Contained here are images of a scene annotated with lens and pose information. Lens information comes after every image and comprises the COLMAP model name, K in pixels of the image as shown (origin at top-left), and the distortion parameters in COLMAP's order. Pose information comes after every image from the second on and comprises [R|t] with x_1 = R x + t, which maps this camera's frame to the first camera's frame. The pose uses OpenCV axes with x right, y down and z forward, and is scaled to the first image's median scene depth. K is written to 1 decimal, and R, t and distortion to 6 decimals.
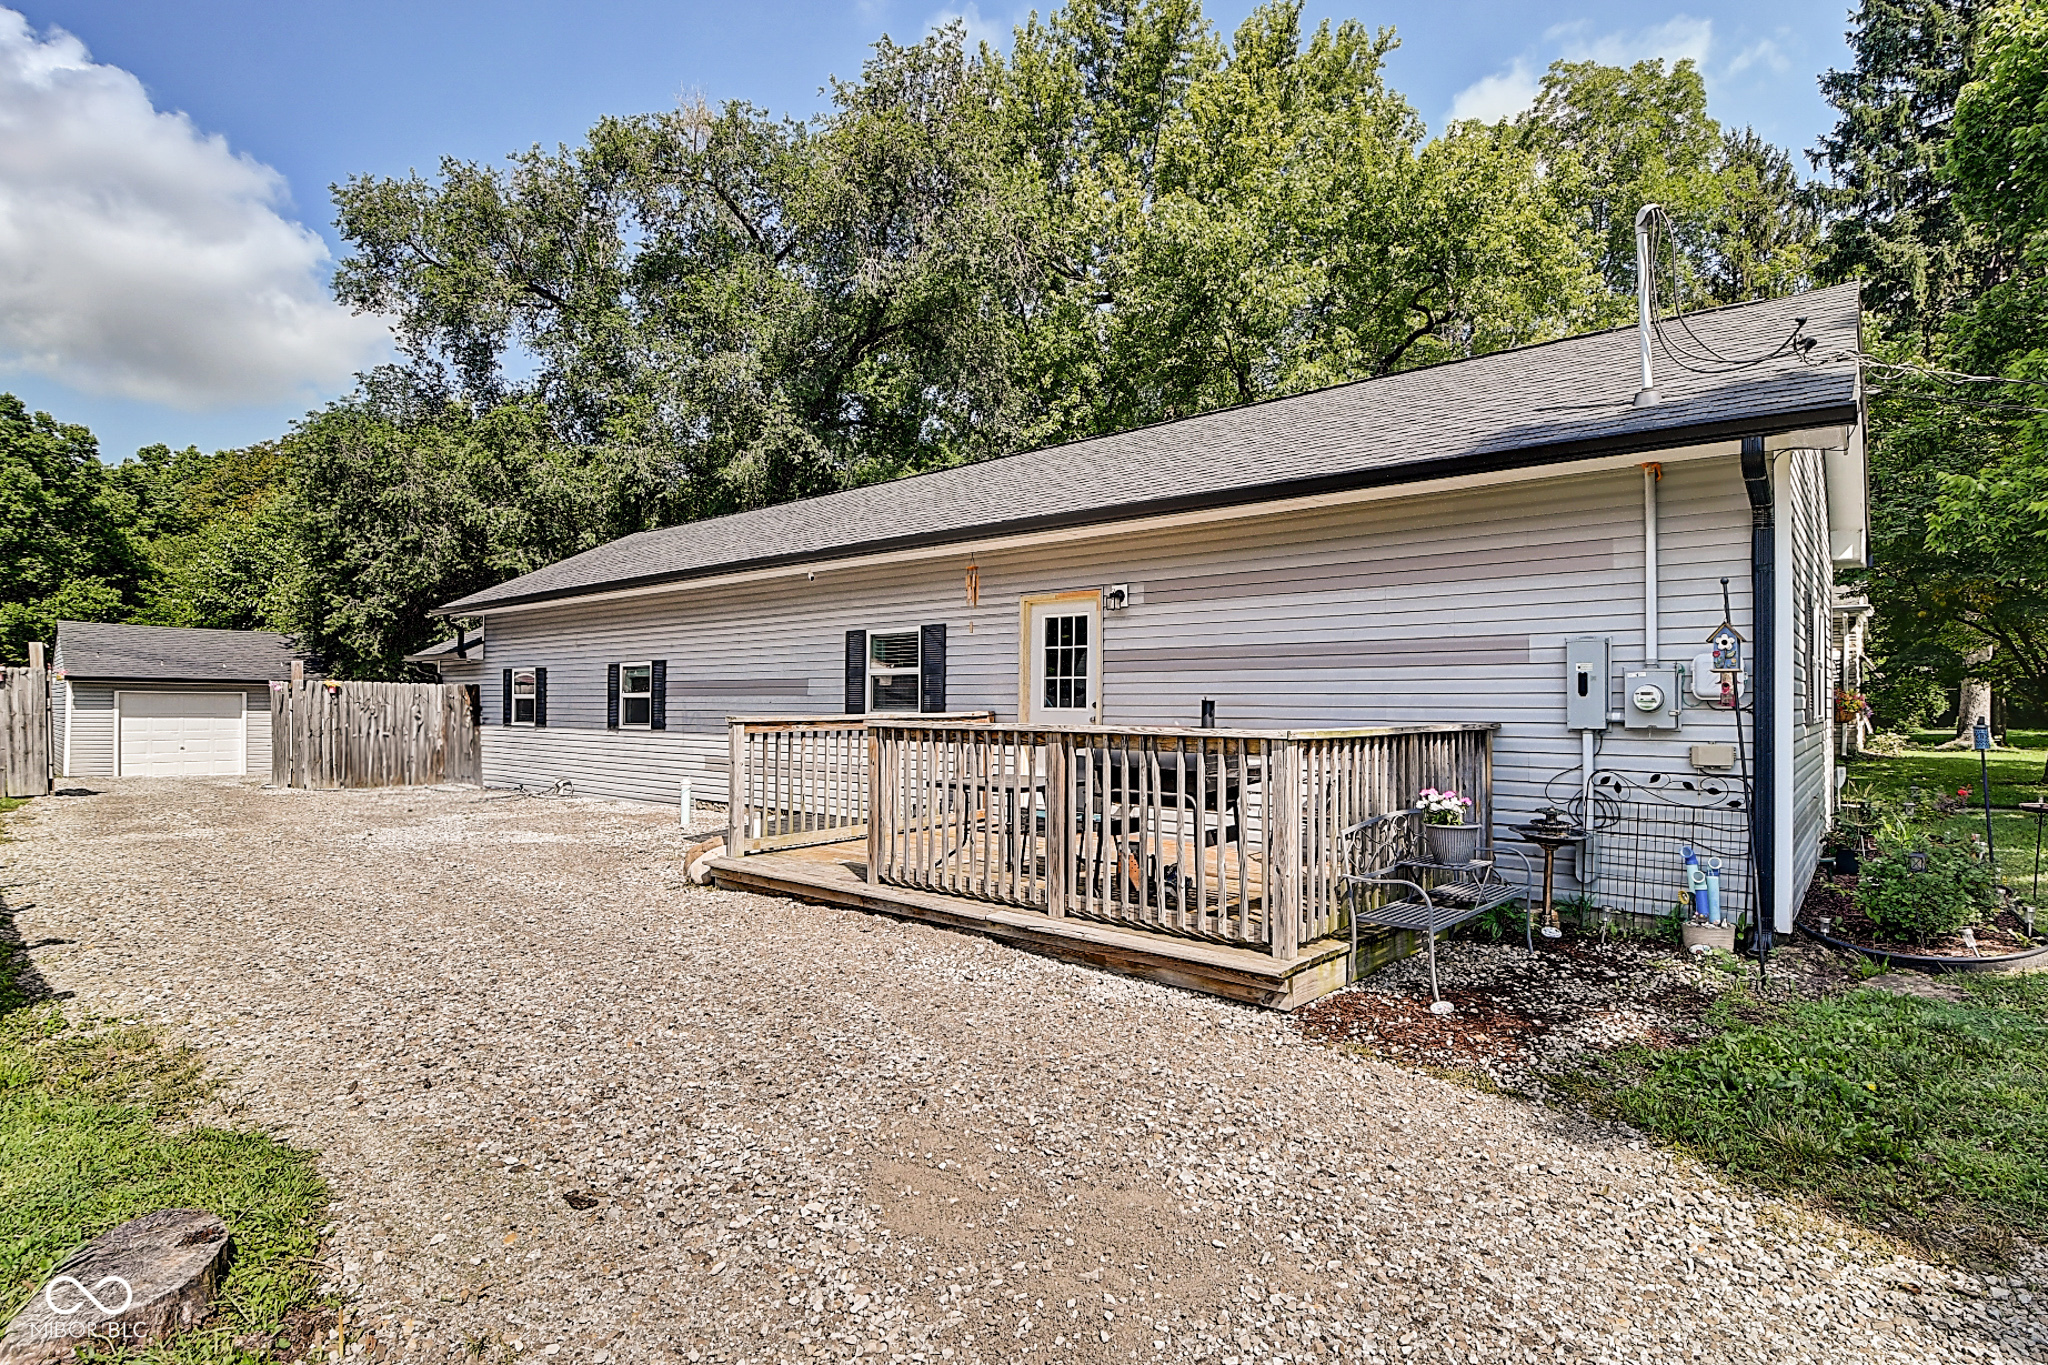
lens RADIAL K [[941.7, 0, 949.8], [0, 941.7, 682.1], [0, 0, 1]] dist [0.000039, -0.008785]
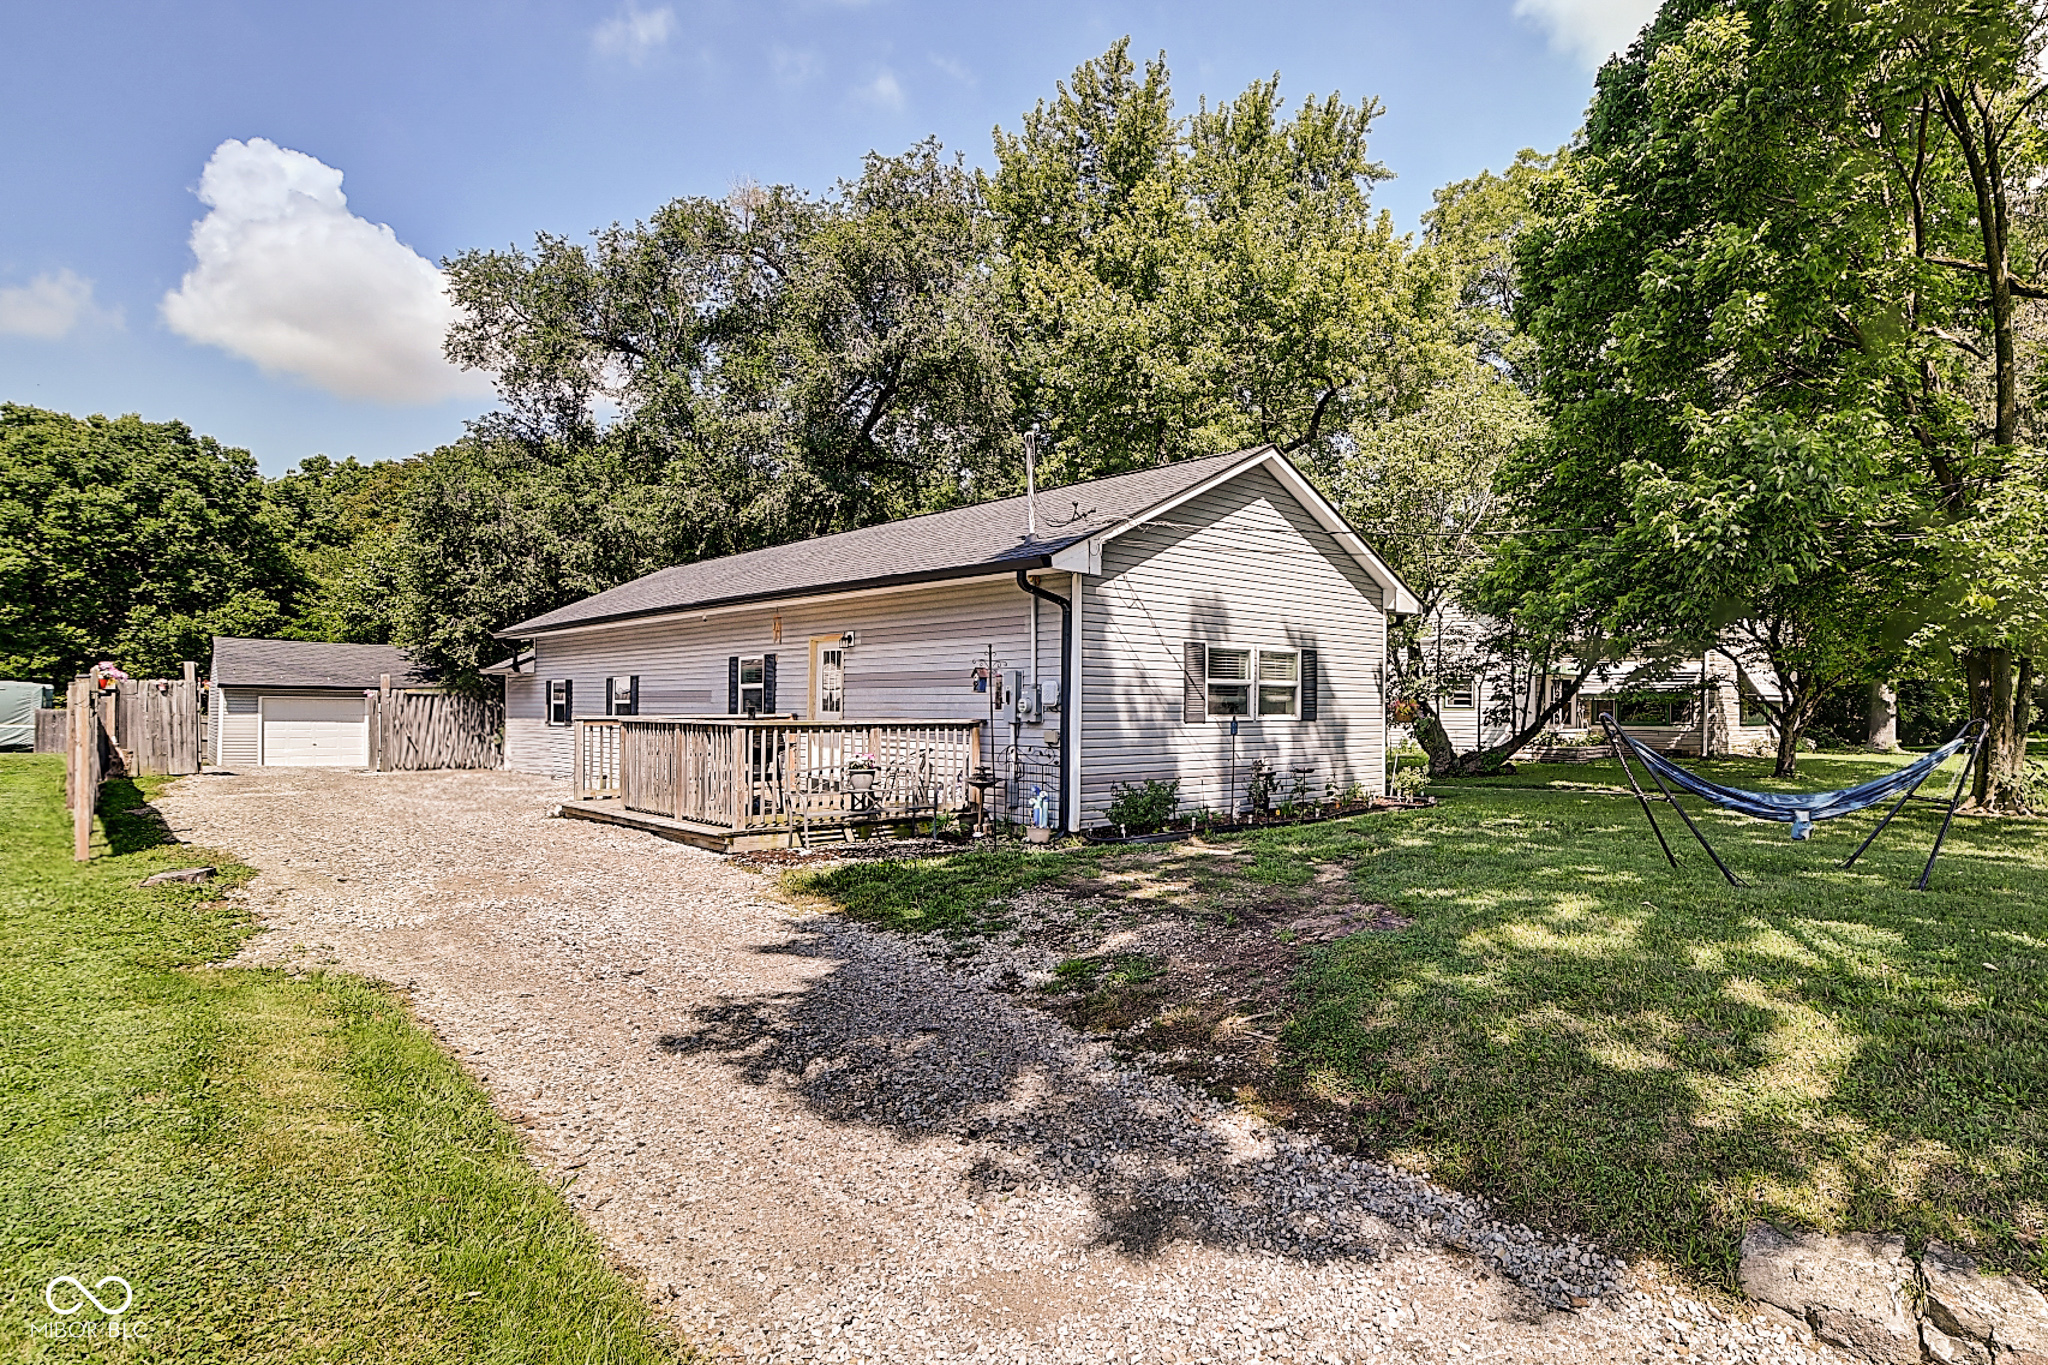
lens RADIAL K [[906.1, 0, 1026.2], [0, 906.1, 688.3], [0, 0, 1]] dist [0.001882, -0.011768]
pose [[0.999428, -0.001341, -0.033782, 0.119053], [0.001455, 0.999993, 0.003355, -0.003418], [0.033778, -0.003402, 0.999424, -0.111548]]
